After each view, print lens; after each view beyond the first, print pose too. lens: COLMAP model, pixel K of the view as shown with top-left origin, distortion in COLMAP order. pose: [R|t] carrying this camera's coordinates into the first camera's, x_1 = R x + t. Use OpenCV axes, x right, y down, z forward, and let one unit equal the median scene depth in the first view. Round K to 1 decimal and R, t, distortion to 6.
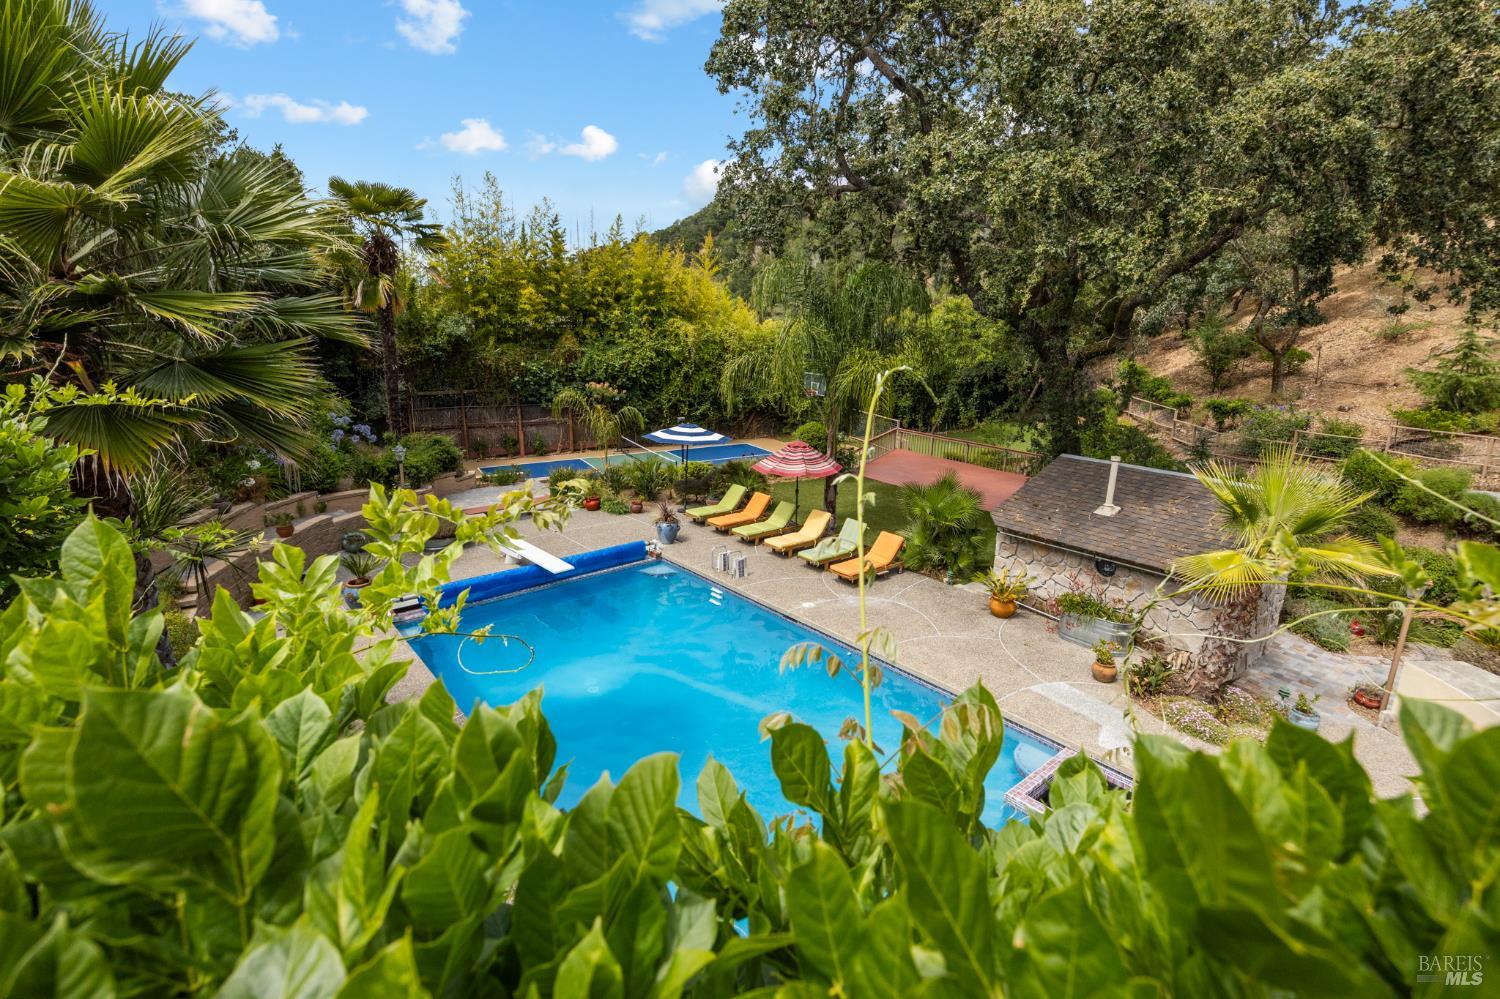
lens RADIAL K [[685.1, 0, 728.3], [0, 685.1, 493.8], [0, 0, 1]] dist [-0.010036, 0.000132]
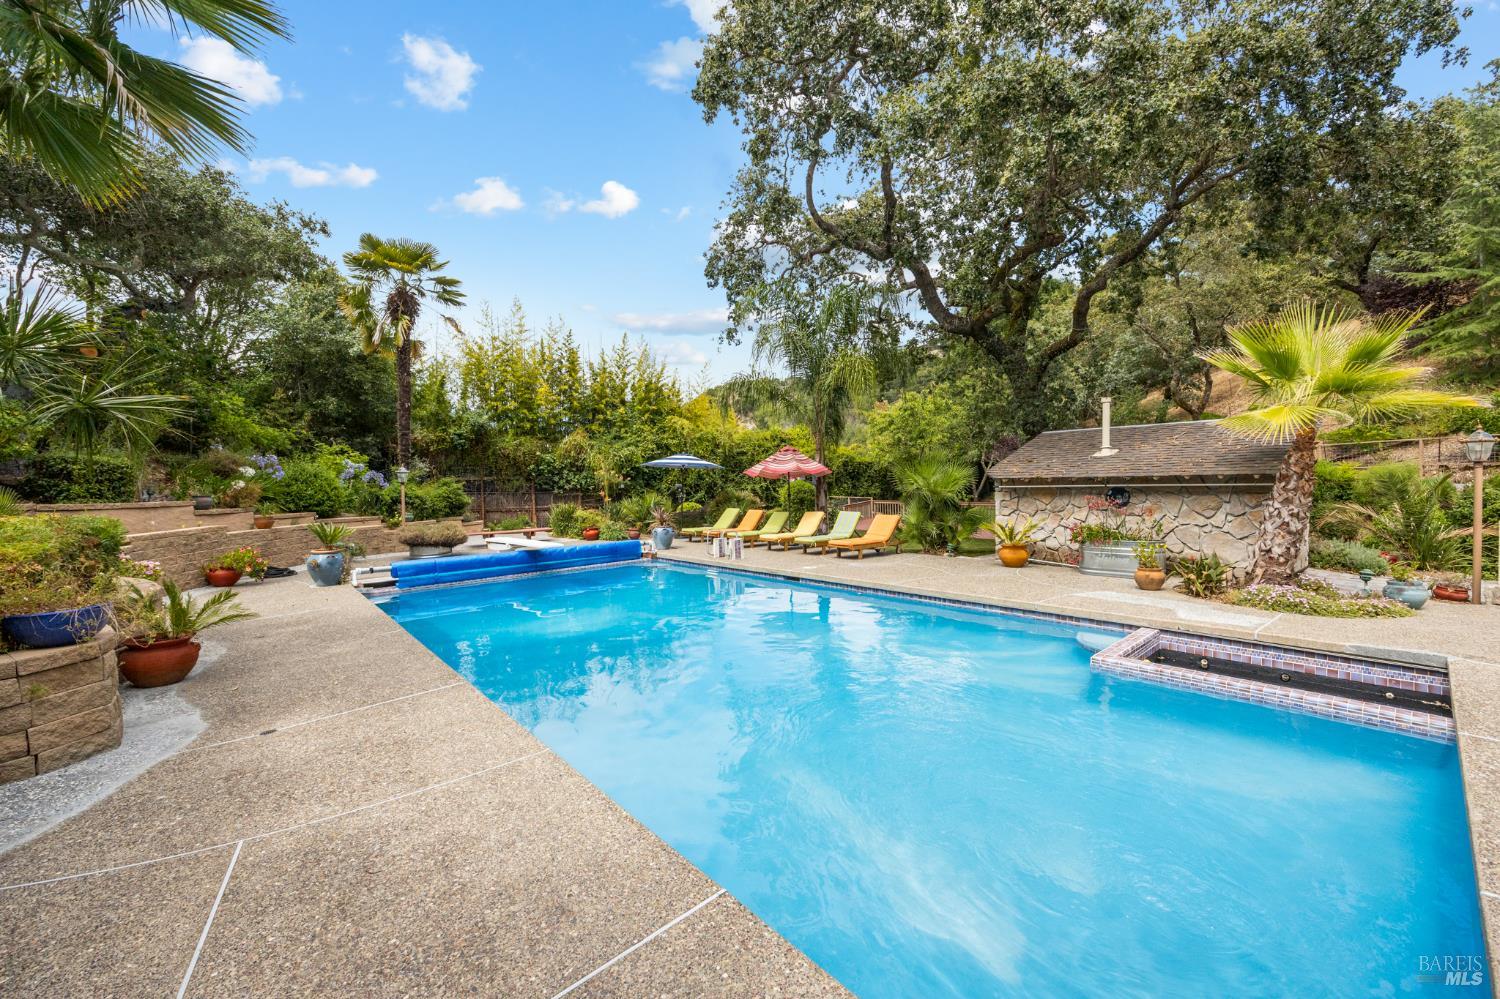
lens RADIAL K [[575.2, 0, 734.8], [0, 575.2, 494.6], [0, 0, 1]] dist [-0.005376, 0.001071]
pose [[0.999161, -0.032575, 0.024804, -0.001339], [0.037235, 0.974881, -0.219592, 0.093037], [-0.017028, 0.220332, 0.975276, 0.080280]]
